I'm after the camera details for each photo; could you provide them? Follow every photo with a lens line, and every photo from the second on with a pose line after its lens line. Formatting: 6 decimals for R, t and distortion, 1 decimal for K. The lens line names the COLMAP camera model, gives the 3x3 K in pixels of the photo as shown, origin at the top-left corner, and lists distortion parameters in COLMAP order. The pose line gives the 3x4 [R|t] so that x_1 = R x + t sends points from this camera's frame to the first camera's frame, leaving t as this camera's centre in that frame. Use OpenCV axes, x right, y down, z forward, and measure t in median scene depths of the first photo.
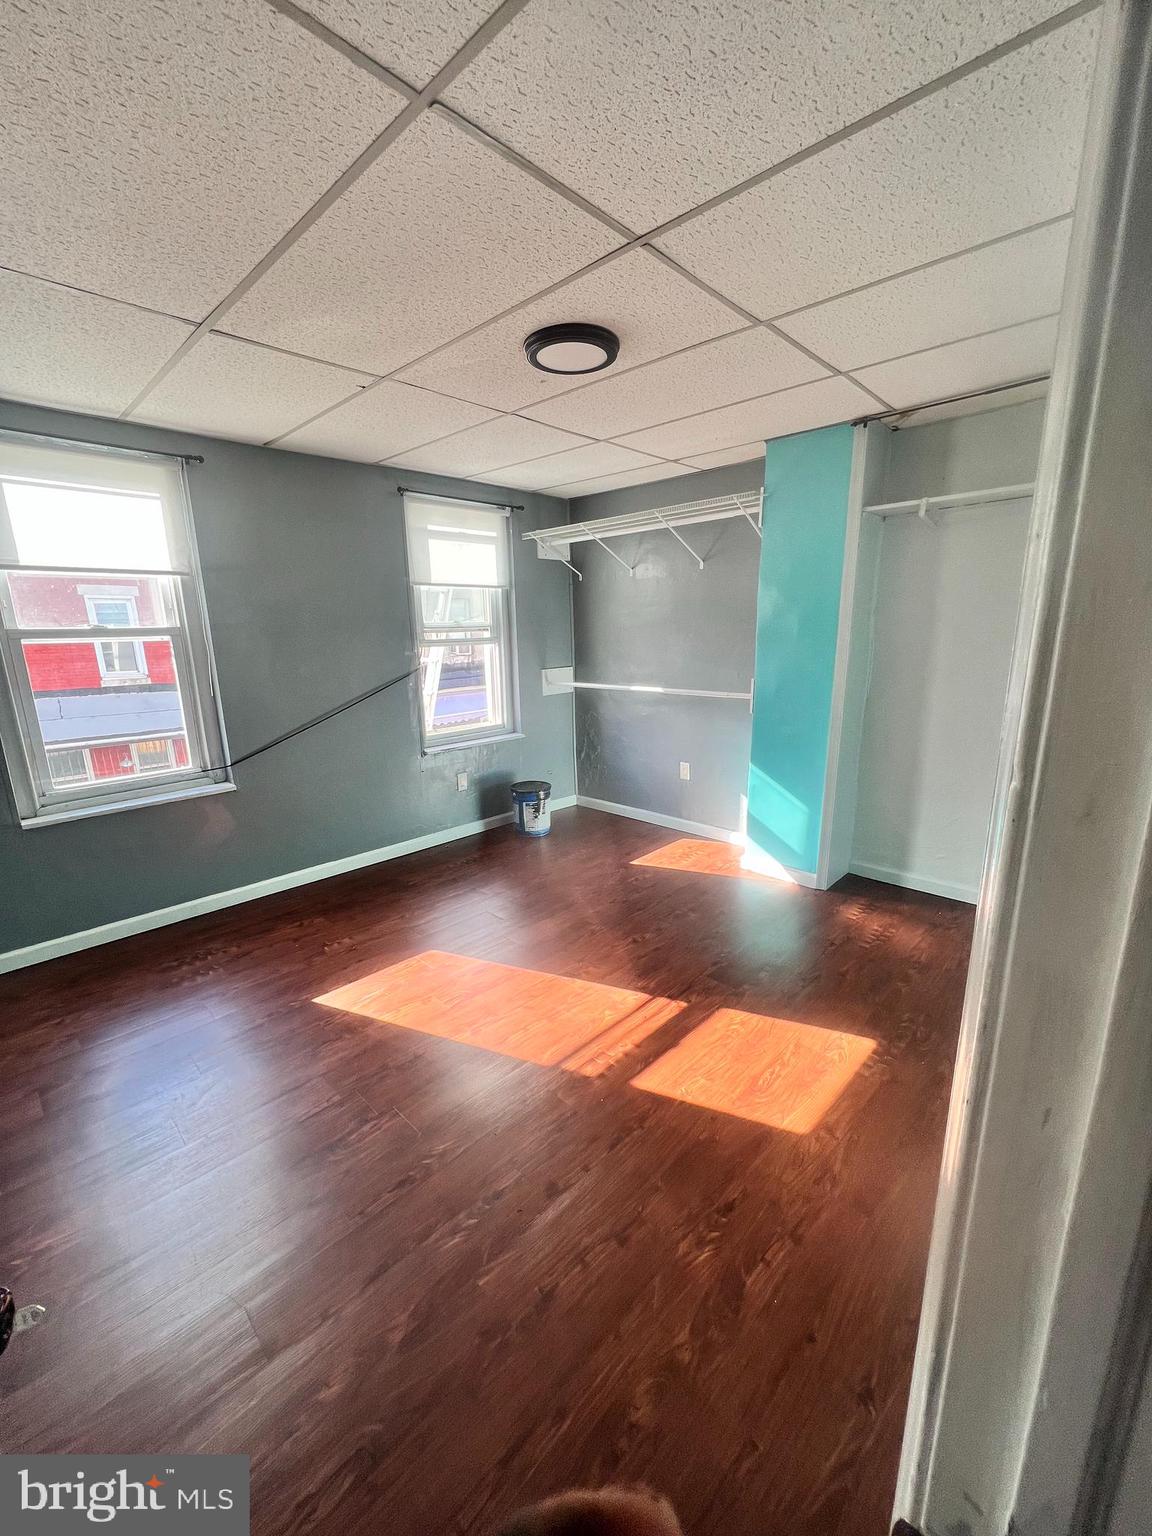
lens RADIAL K [[612.4, 0, 576.0], [0, 612.4, 768.0], [0, 0, 1]] dist [-0.000167, 0.000534]
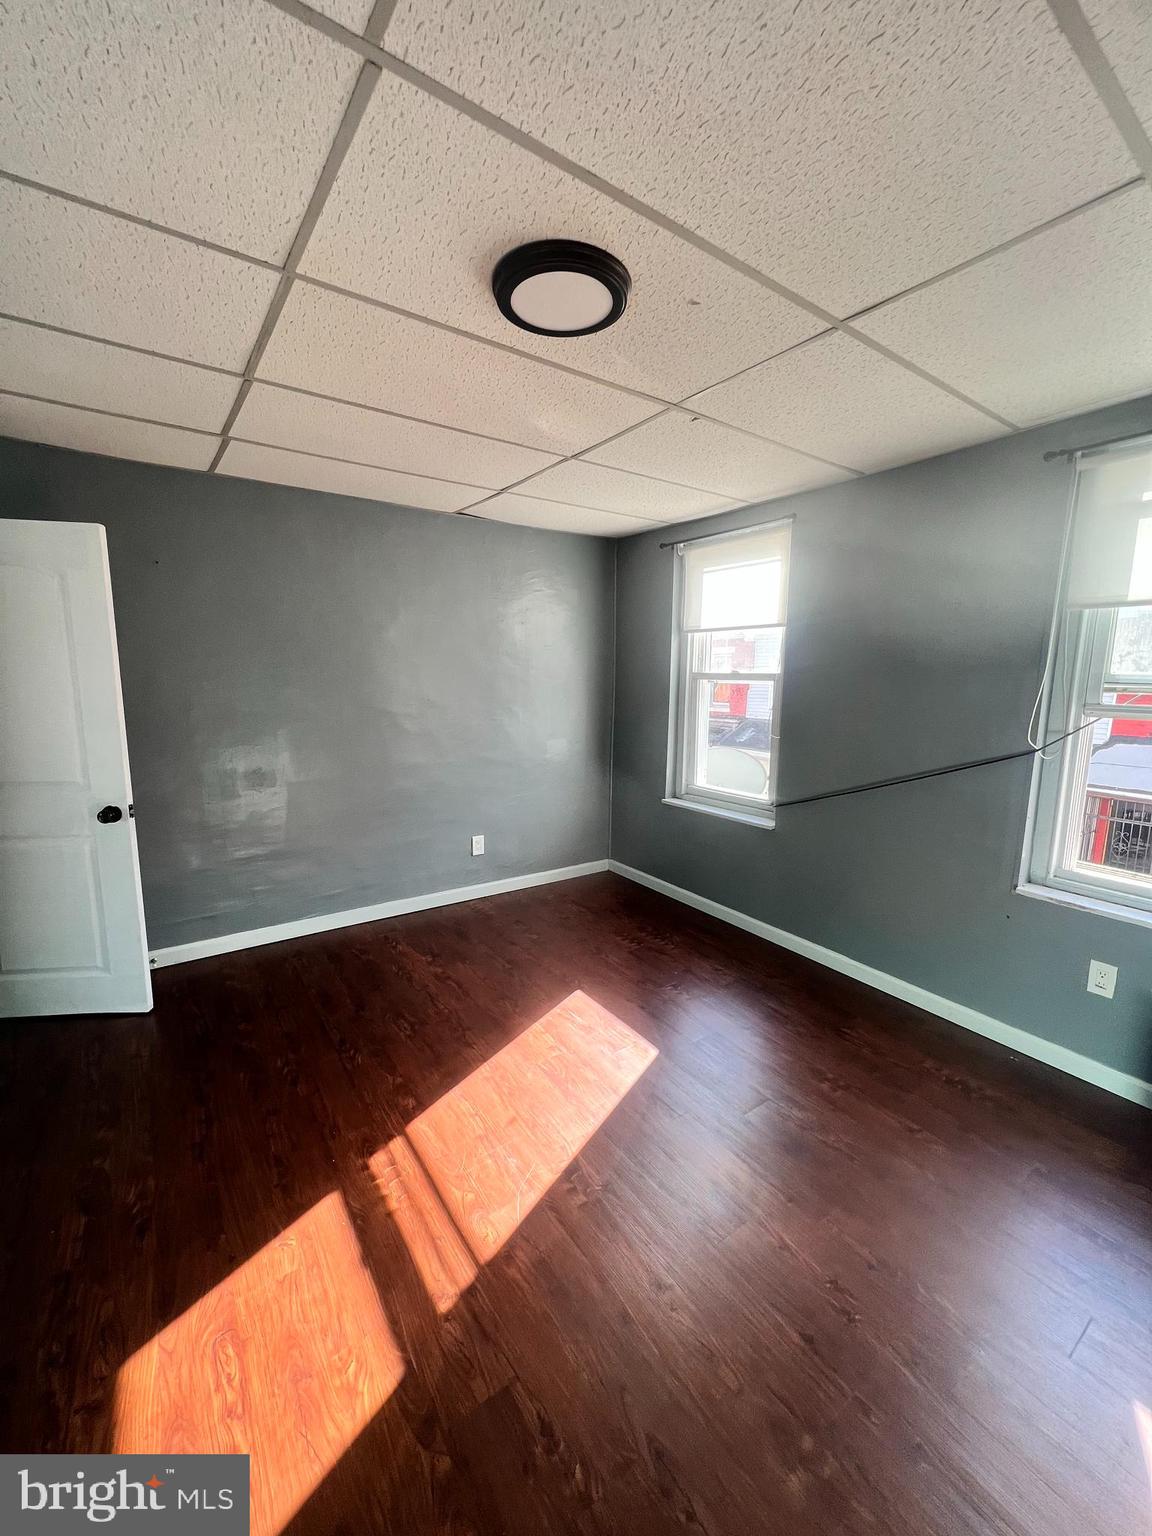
lens RADIAL K [[612.4, 0, 576.0], [0, 612.4, 768.0], [0, 0, 1]] dist [-0.000167, 0.000534]
pose [[-0.182260, 0.167969, -0.968797, 0.680101], [-0.224034, 0.952289, 0.207254, -0.285799], [0.957387, 0.254818, -0.135934, 1.127223]]
